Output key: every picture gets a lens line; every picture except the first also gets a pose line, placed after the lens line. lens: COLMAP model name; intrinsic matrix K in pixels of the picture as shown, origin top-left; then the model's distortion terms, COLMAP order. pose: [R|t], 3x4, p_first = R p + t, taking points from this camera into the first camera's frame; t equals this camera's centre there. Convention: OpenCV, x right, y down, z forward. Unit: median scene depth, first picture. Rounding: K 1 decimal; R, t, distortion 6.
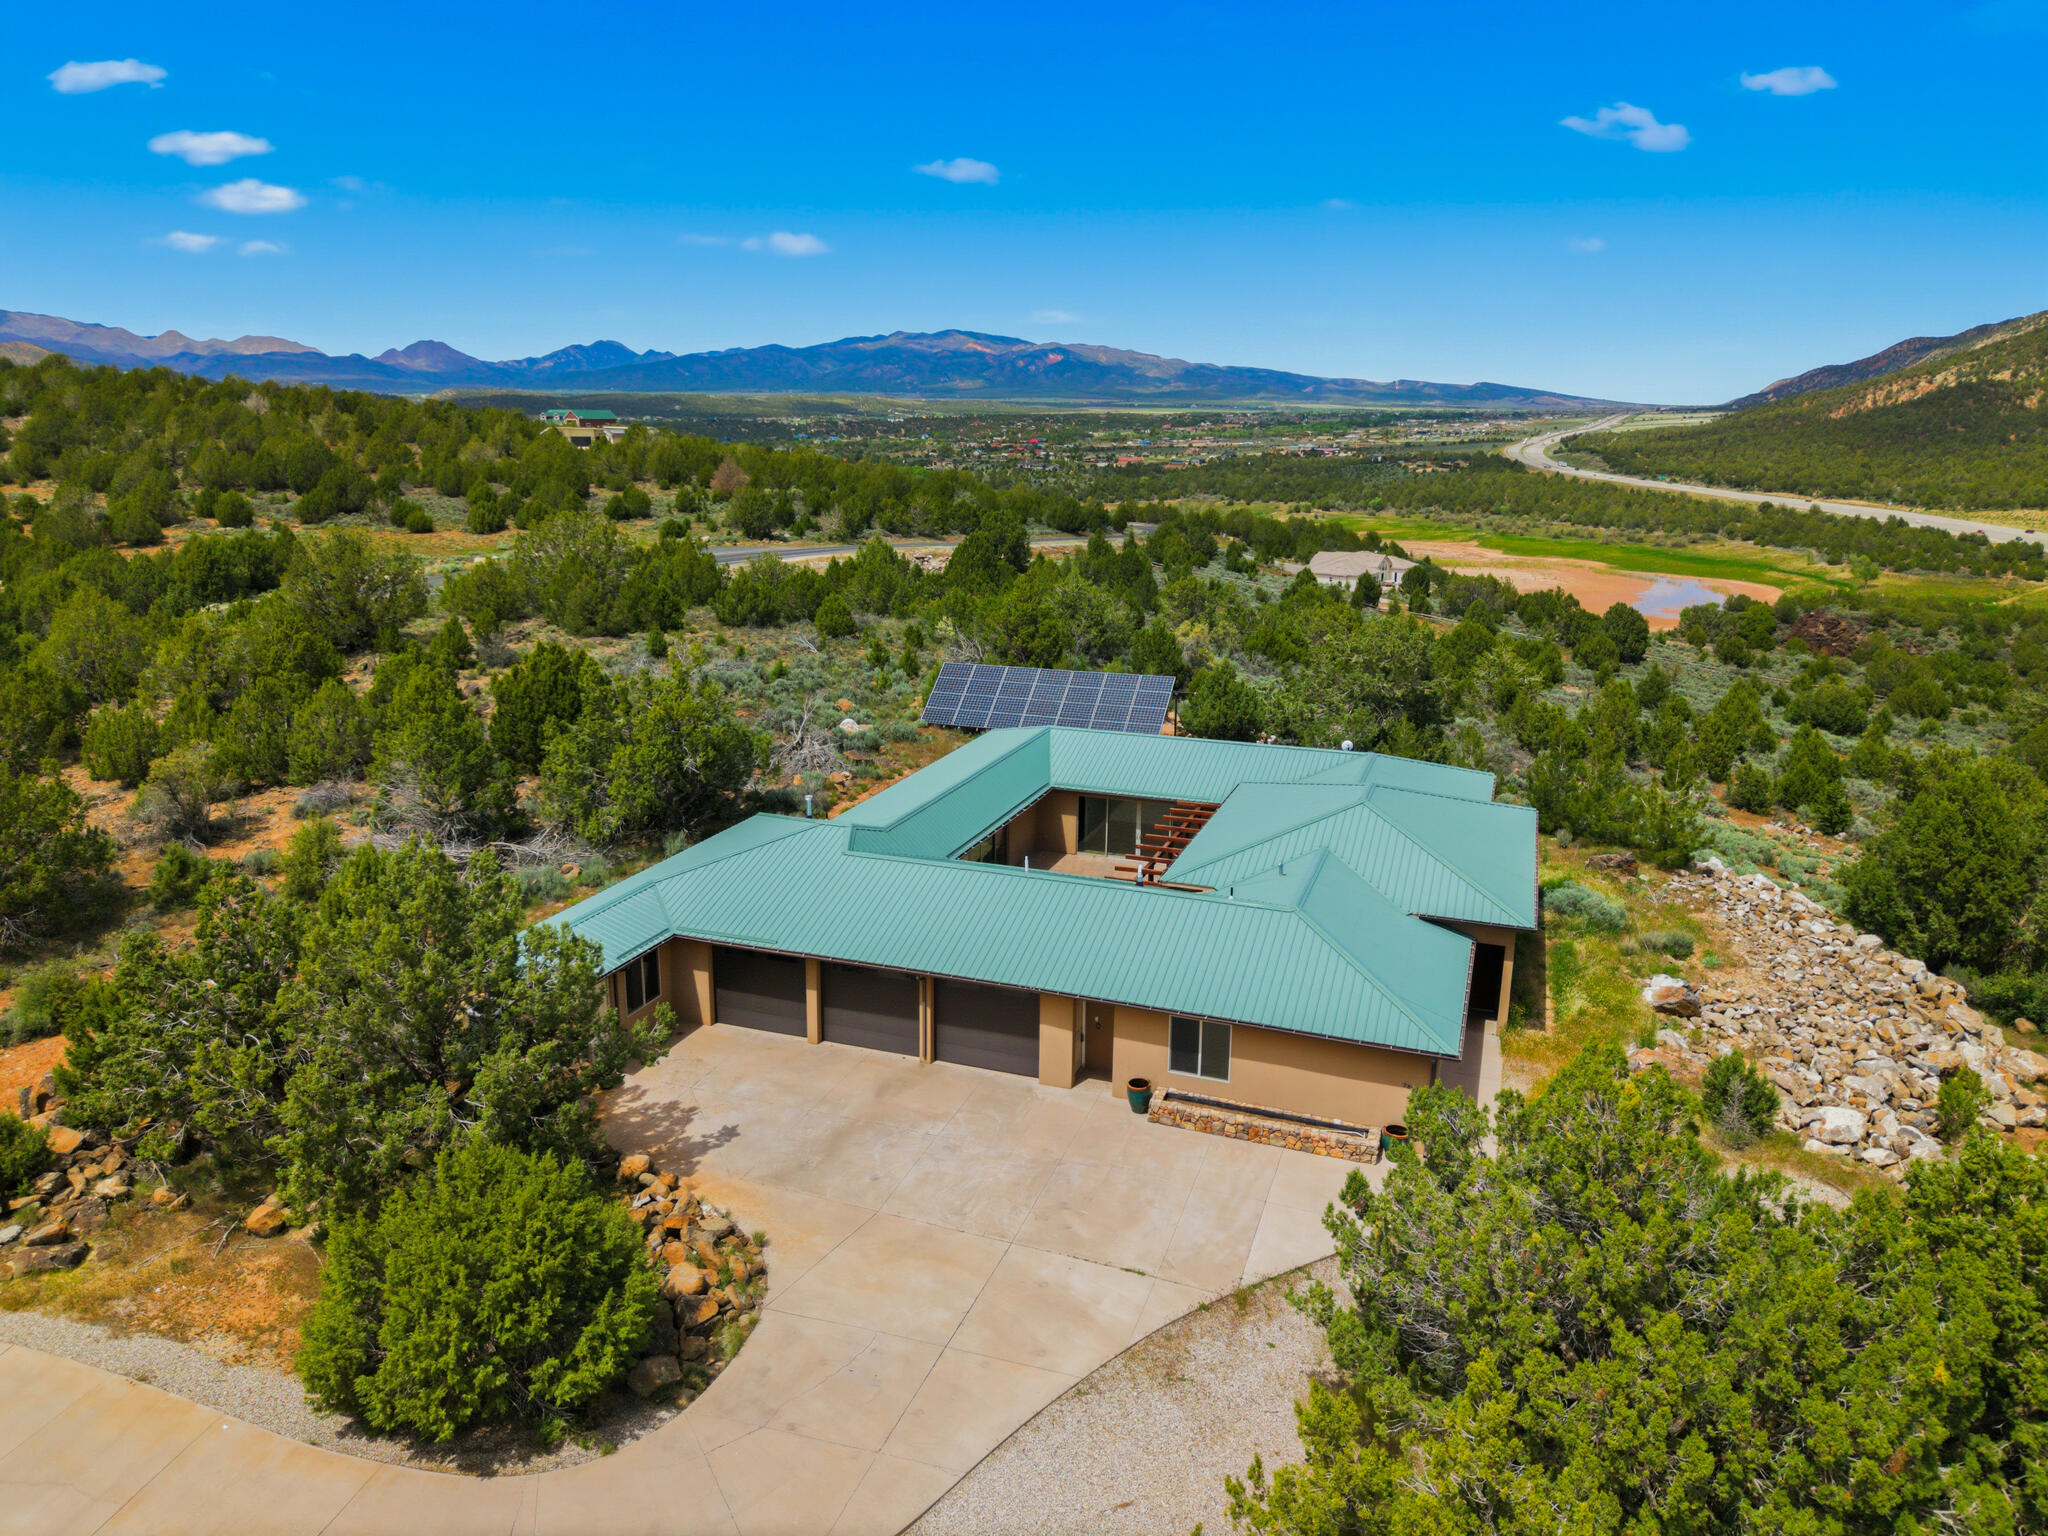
lens RADIAL K [[1371.5, 0, 1027.7], [0, 1371.5, 773.9], [0, 0, 1]] dist [0.037537, -0.040215]
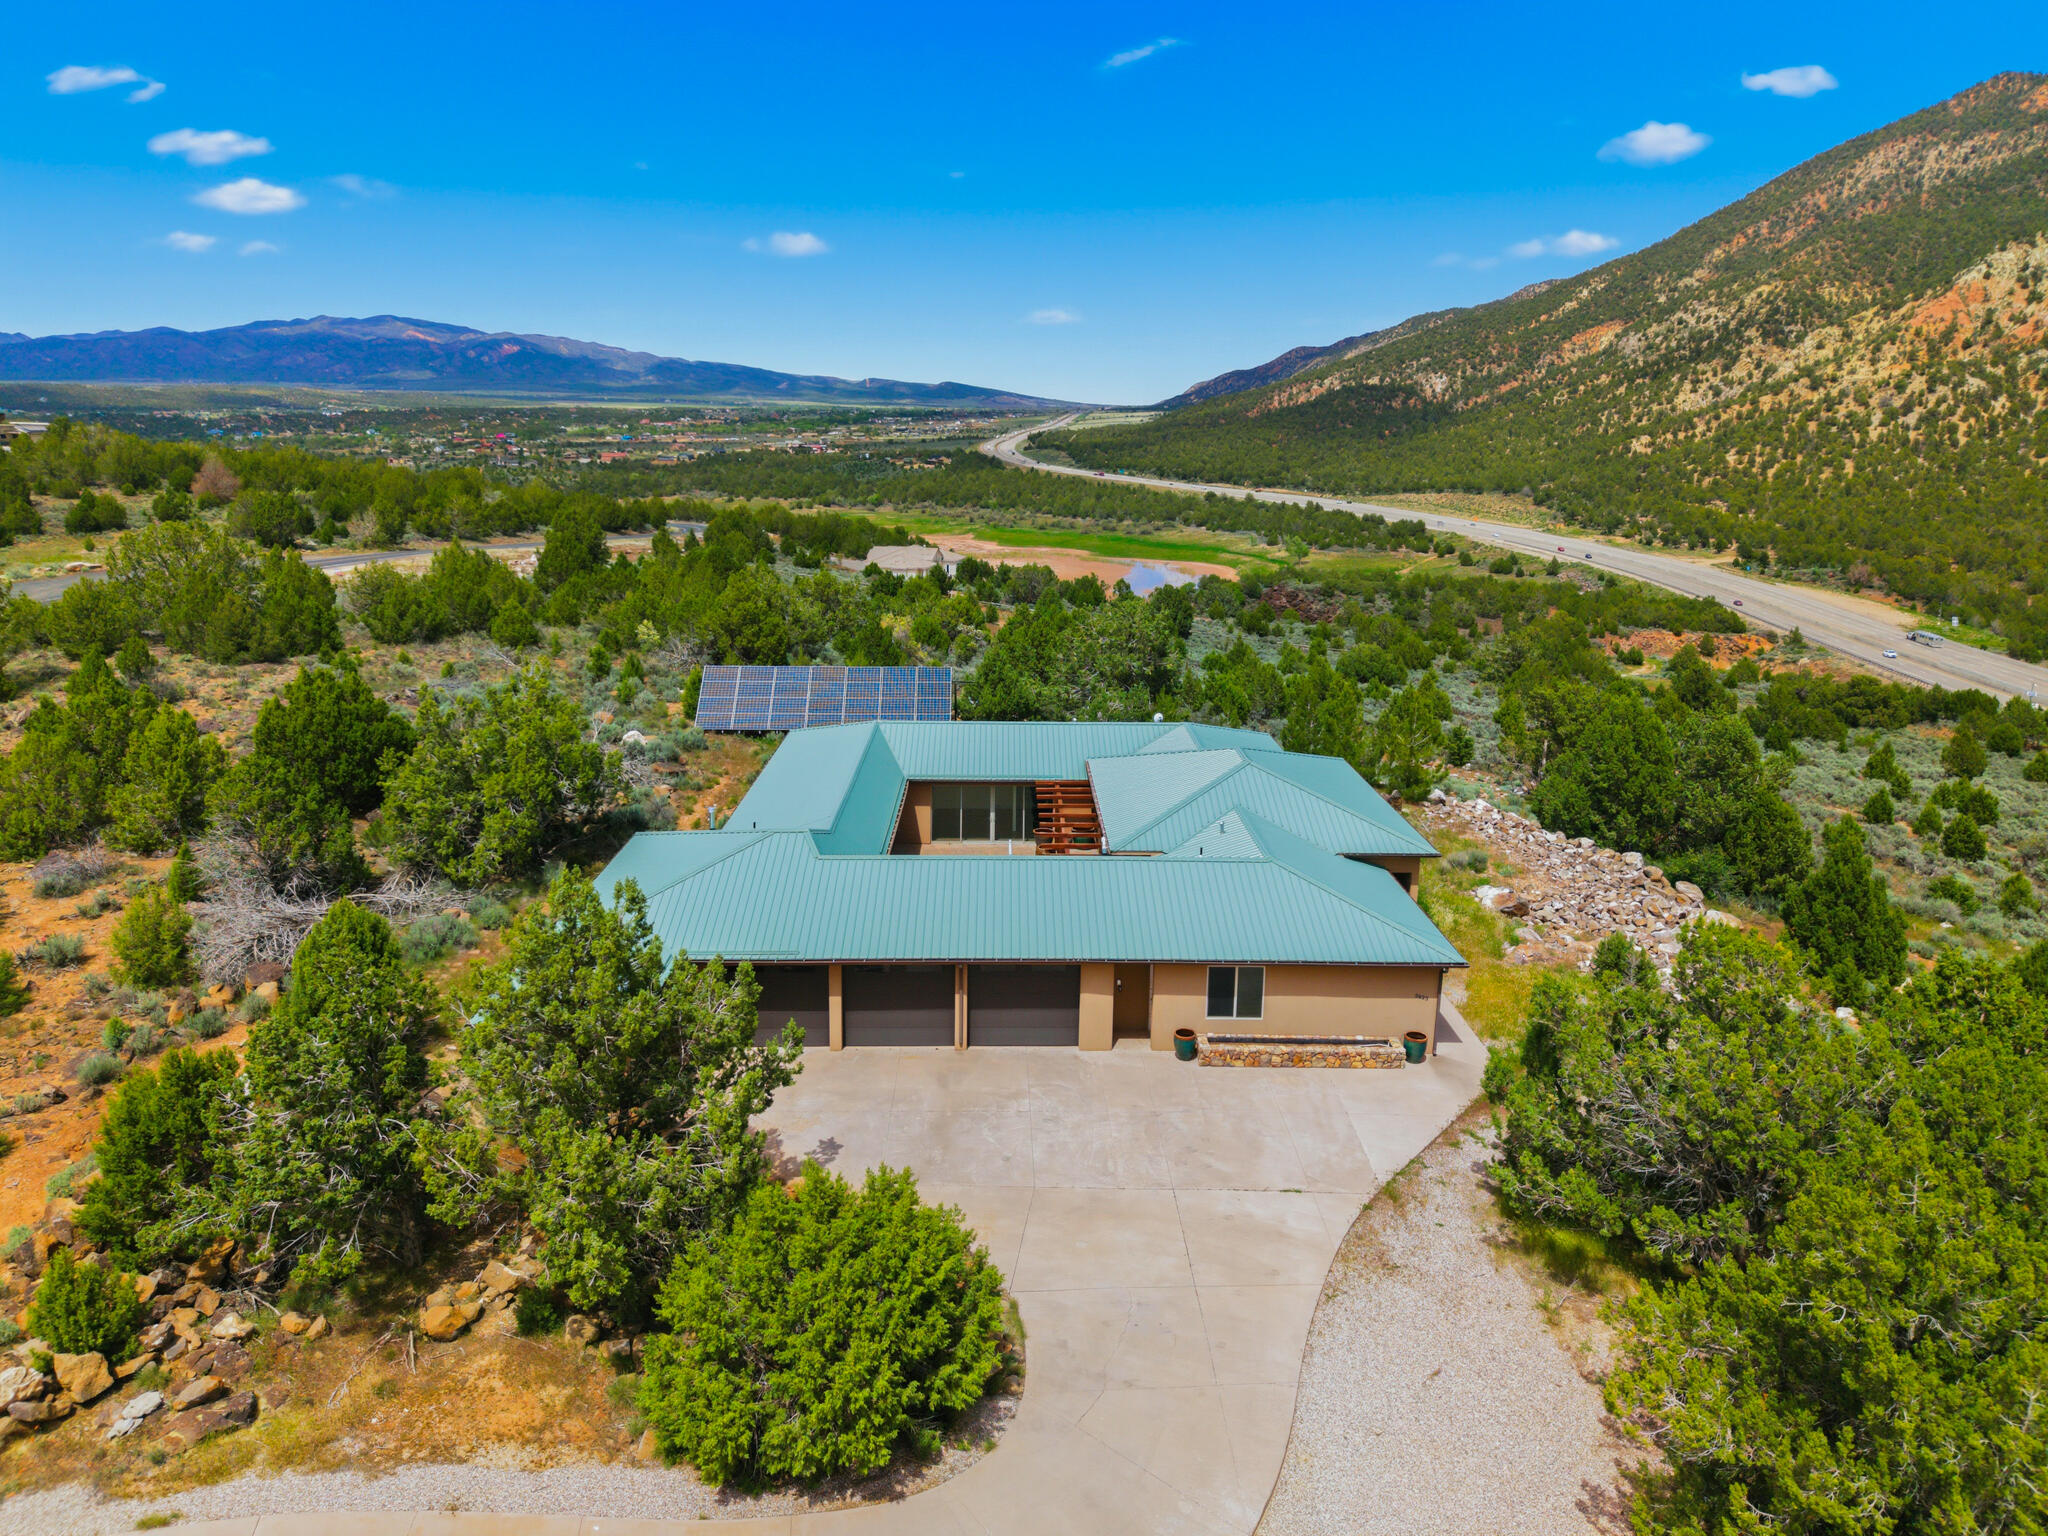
lens RADIAL K [[1361.6, 0, 998.2], [0, 1361.6, 803.5], [0, 0, 1]] dist [0.067812, -0.091798]
pose [[0.934237, -0.095624, 0.343594, -0.050758], [0.087559, 0.995398, 0.038951, -0.001209], [-0.345738, -0.006304, 0.938310, 0.005228]]
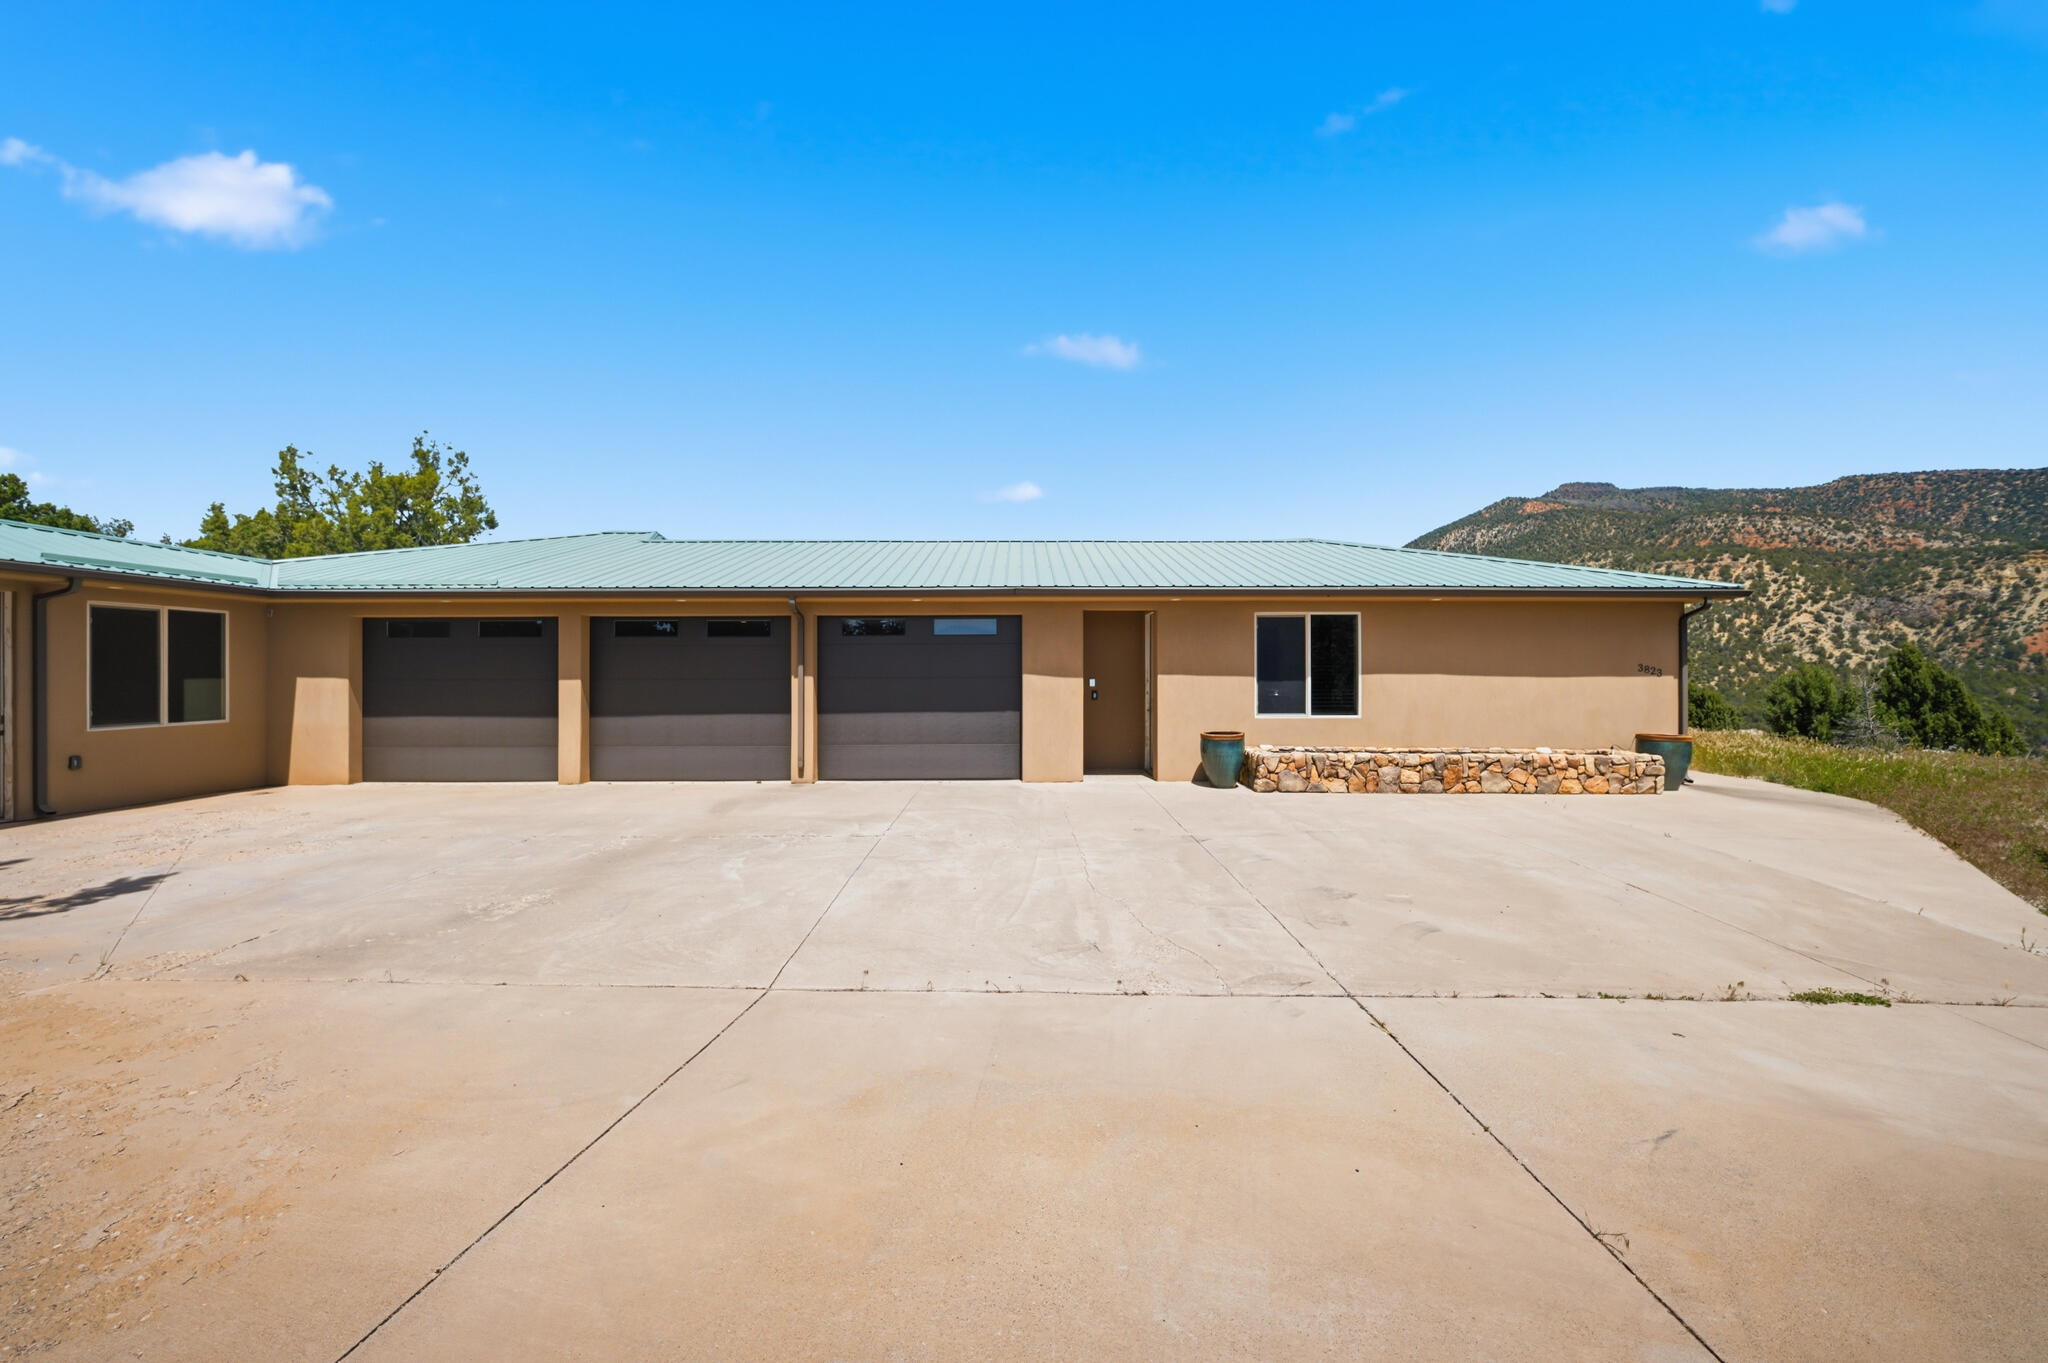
lens RADIAL K [[717.3, 0, 1017.1], [0, 717.3, 681.6], [0, 0, 1]] dist [-0.000368, -0.004292]
pose [[0.936877, -0.009403, 0.349533, -0.012624], [0.097672, 0.966884, -0.235787, 0.032805], [-0.335741, 0.255043, 0.906769, 0.093551]]
